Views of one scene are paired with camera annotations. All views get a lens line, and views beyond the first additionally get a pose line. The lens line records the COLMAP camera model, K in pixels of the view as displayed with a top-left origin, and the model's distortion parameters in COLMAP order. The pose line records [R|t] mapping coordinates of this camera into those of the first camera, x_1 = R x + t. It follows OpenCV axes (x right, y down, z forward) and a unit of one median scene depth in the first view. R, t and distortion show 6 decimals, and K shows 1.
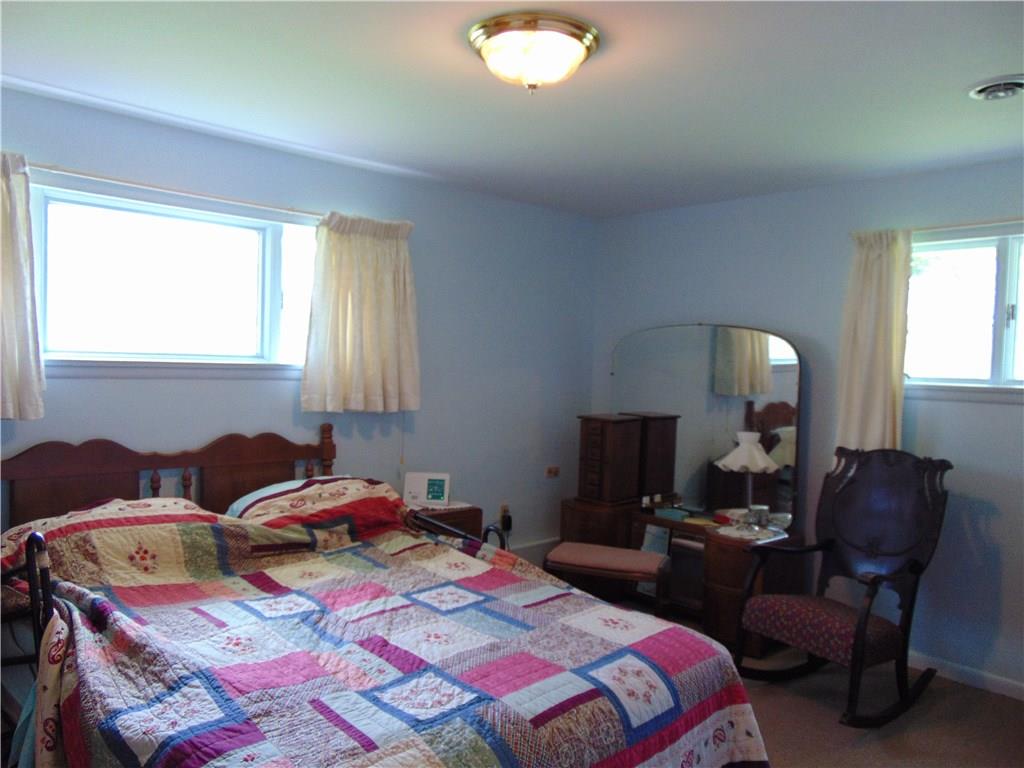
lens RADIAL K [[767.8, 0, 510.9], [0, 767.8, 388.2], [0, 0, 1]] dist [-0.022161, 0.030279]
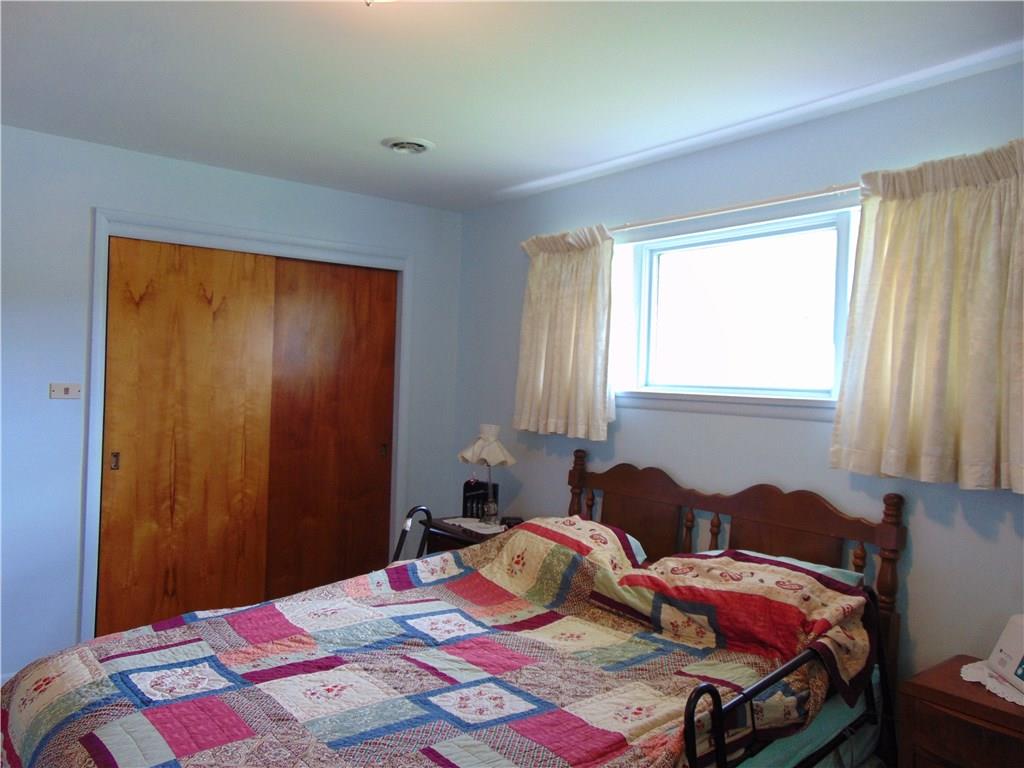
lens RADIAL K [[767.8, 0, 512.7], [0, 767.8, 379.6], [0, 0, 1]] dist [-0.022161, 0.030279]
pose [[-0.091734, -0.036514, -0.995114, 0.644307], [-0.076411, 0.996639, -0.029526, -0.009448], [0.992848, 0.073329, -0.094215, 1.082439]]
